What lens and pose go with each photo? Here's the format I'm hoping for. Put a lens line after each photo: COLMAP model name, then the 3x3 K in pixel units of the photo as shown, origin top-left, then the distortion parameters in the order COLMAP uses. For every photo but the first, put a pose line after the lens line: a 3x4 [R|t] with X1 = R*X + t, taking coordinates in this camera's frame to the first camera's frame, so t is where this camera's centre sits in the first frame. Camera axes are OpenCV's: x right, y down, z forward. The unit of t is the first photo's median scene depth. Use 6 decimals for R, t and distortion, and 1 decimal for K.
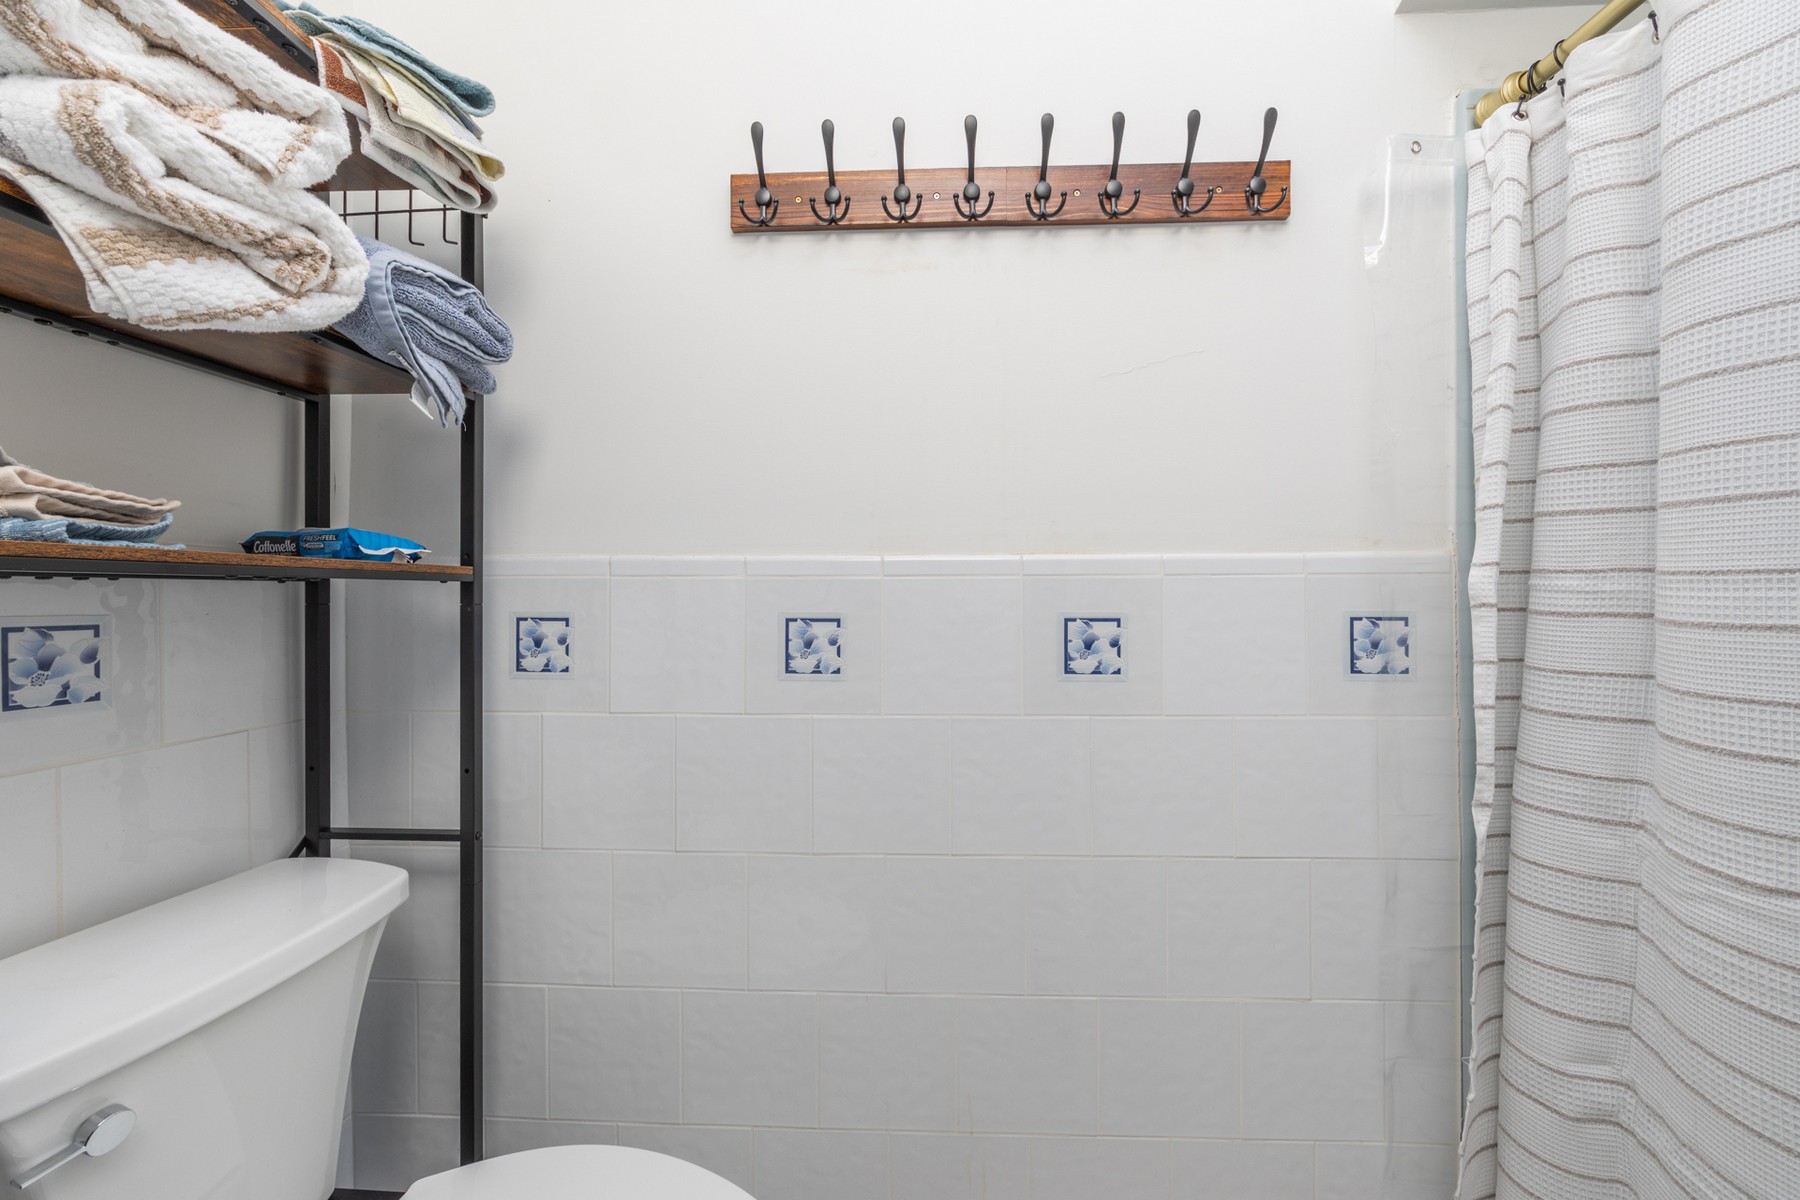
lens RADIAL K [[734.5, 0, 909.4], [0, 734.5, 597.9], [0, 0, 1]] dist [-0.002032, 0.000754]
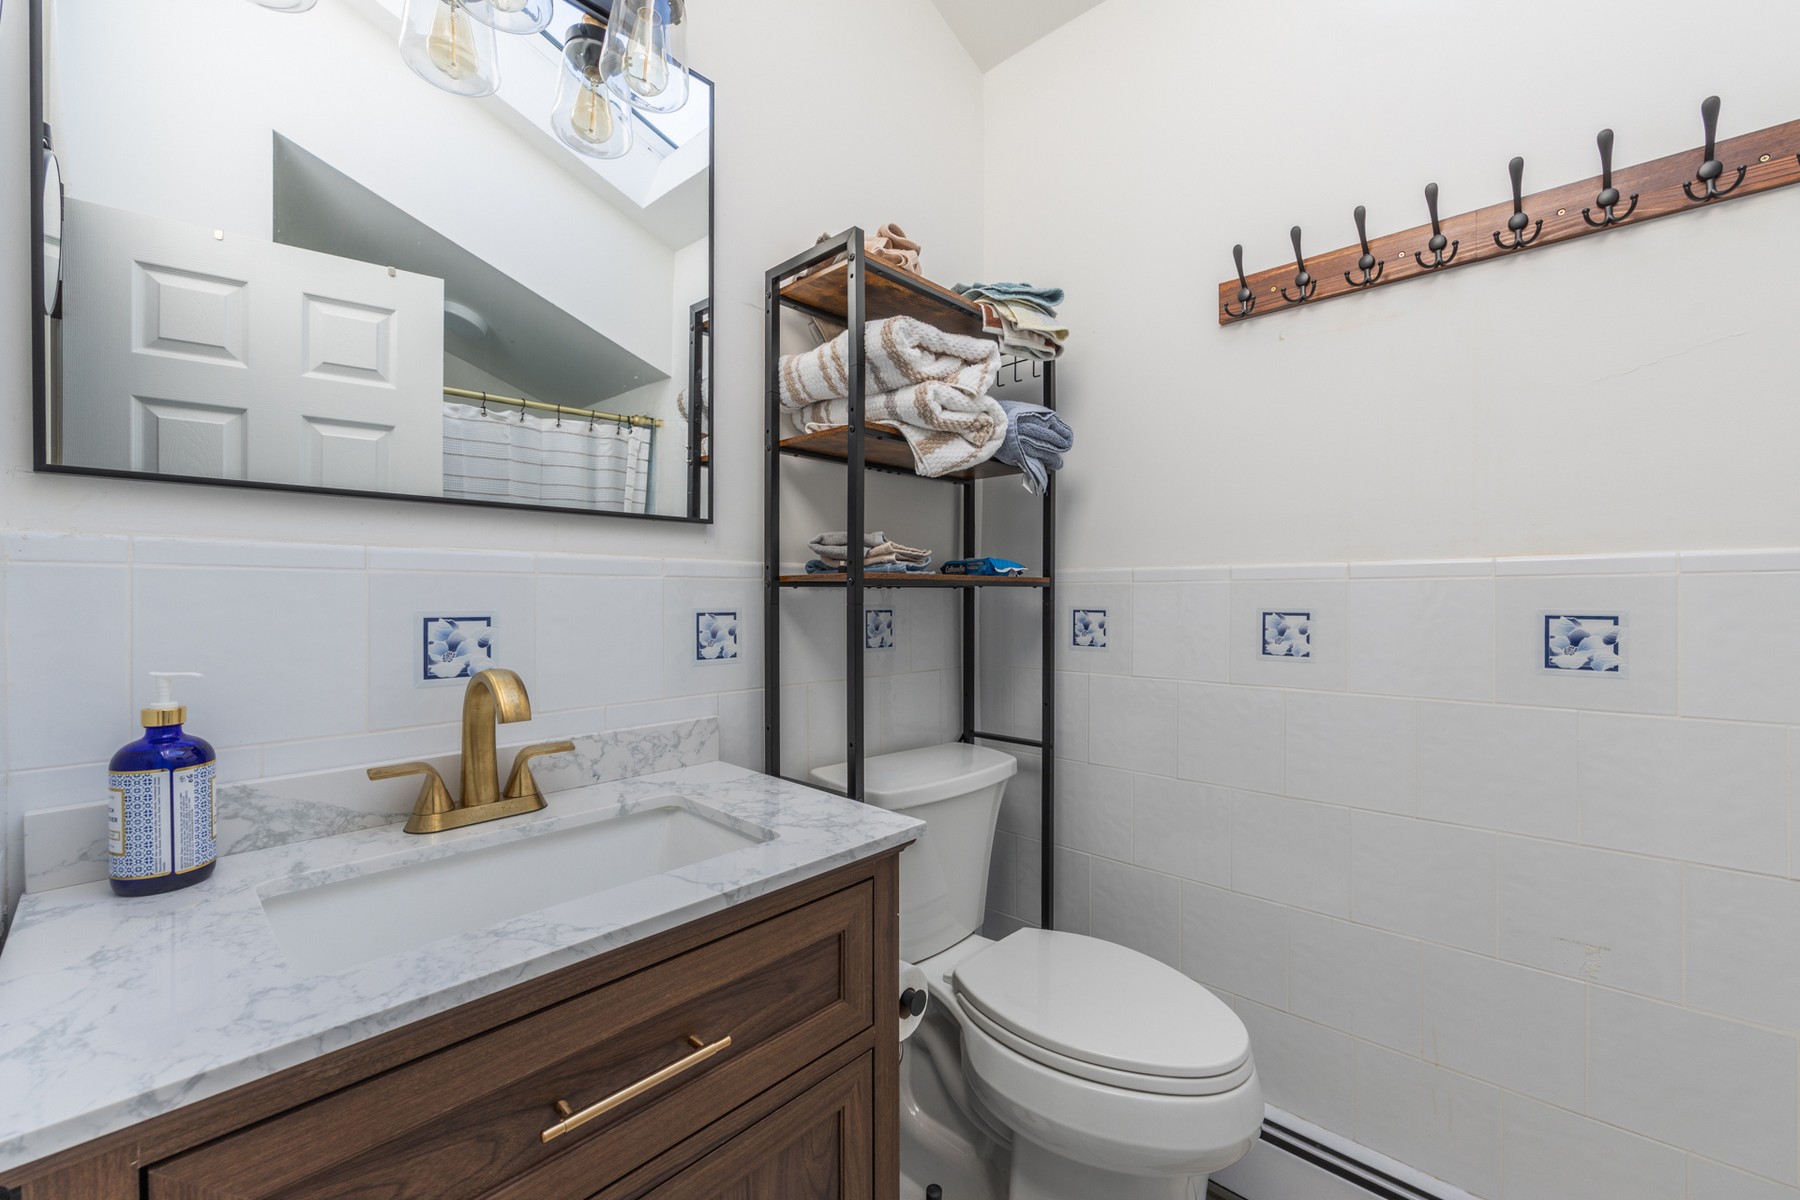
lens RADIAL K [[734.5, 0, 904.2], [0, 734.5, 599.3], [0, 0, 1]] dist [-0.002032, 0.000754]
pose [[0.768540, 0.000591, -0.639801, 0.186402], [-0.000116, 1.000000, 0.000786, 0.003589], [0.639802, -0.000530, 0.768540, -0.432879]]
